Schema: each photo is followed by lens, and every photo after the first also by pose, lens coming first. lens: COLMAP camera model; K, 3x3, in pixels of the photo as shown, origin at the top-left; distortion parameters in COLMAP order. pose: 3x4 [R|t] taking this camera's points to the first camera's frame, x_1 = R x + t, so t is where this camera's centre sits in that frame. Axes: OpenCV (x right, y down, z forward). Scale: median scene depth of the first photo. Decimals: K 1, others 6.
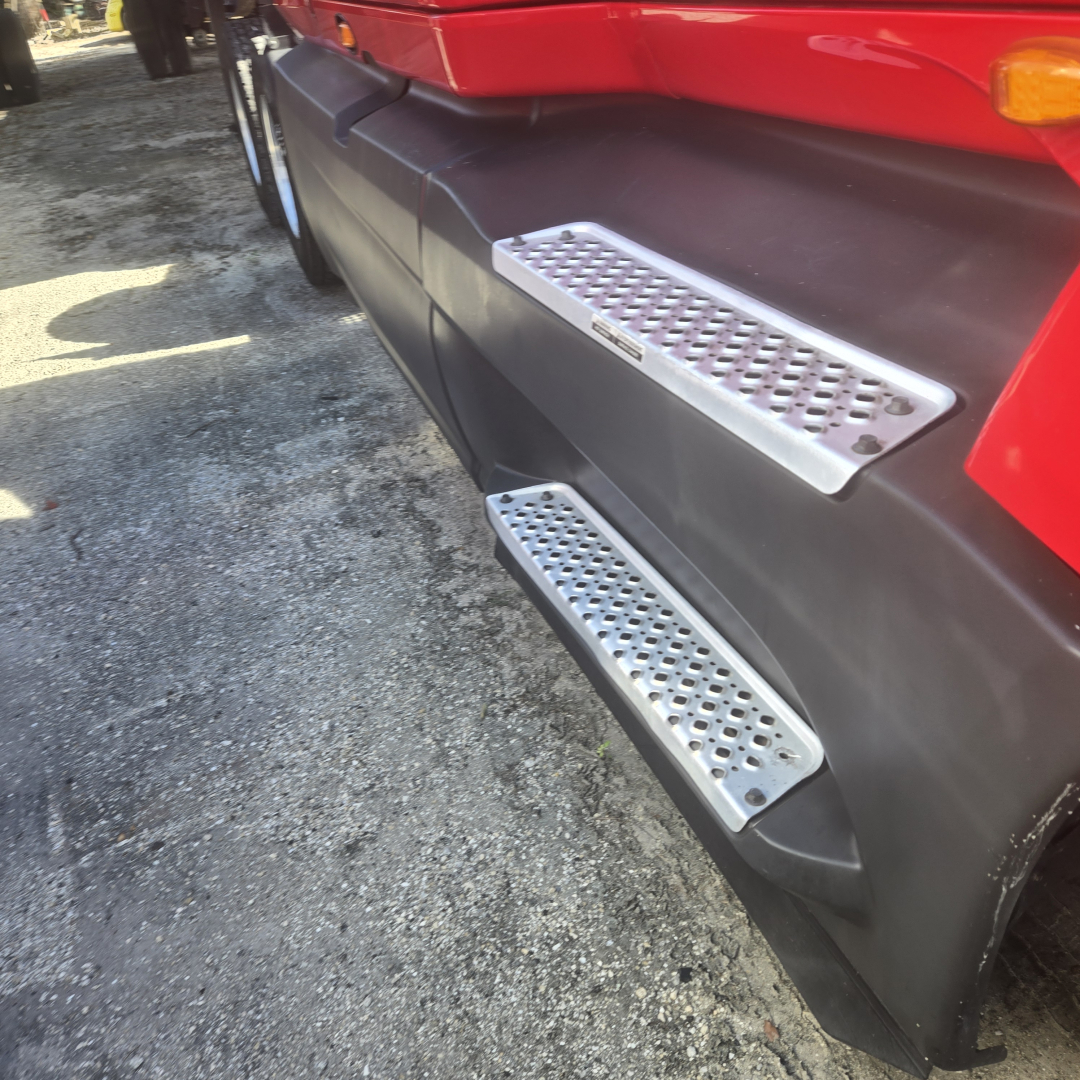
lens RADIAL K [[944.4, 0, 540.9], [0, 944.4, 561.6], [0, 0, 1]] dist [0.092901, -0.103417]
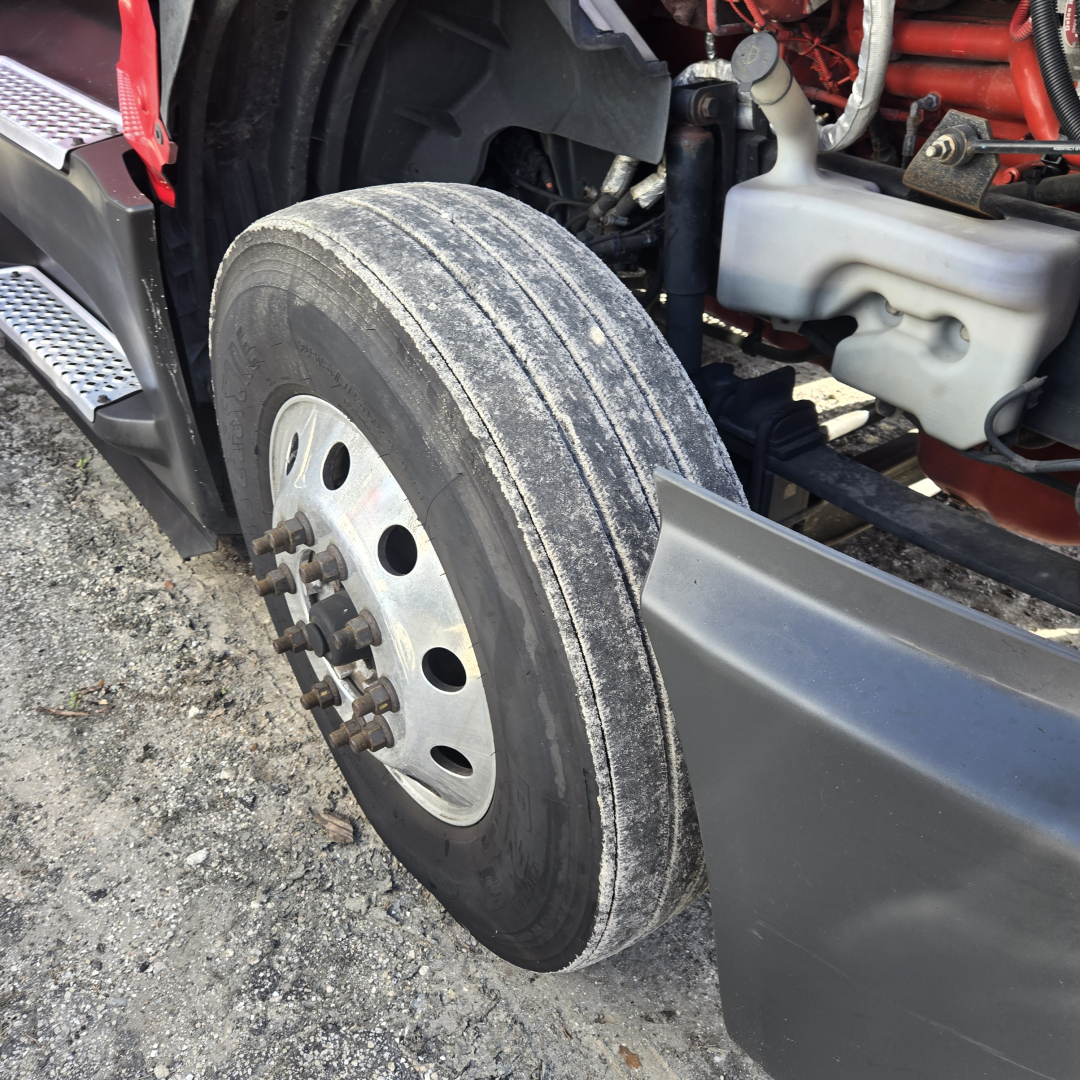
lens RADIAL K [[944.4, 0, 540.9], [0, 944.4, 561.6], [0, 0, 1]] dist [0.092901, -0.103417]
pose [[0.953399, -0.080598, 0.290748, 0.292936], [0.071274, 0.996549, 0.042536, 0.338333], [-0.293173, -0.019831, 0.955854, -0.541618]]
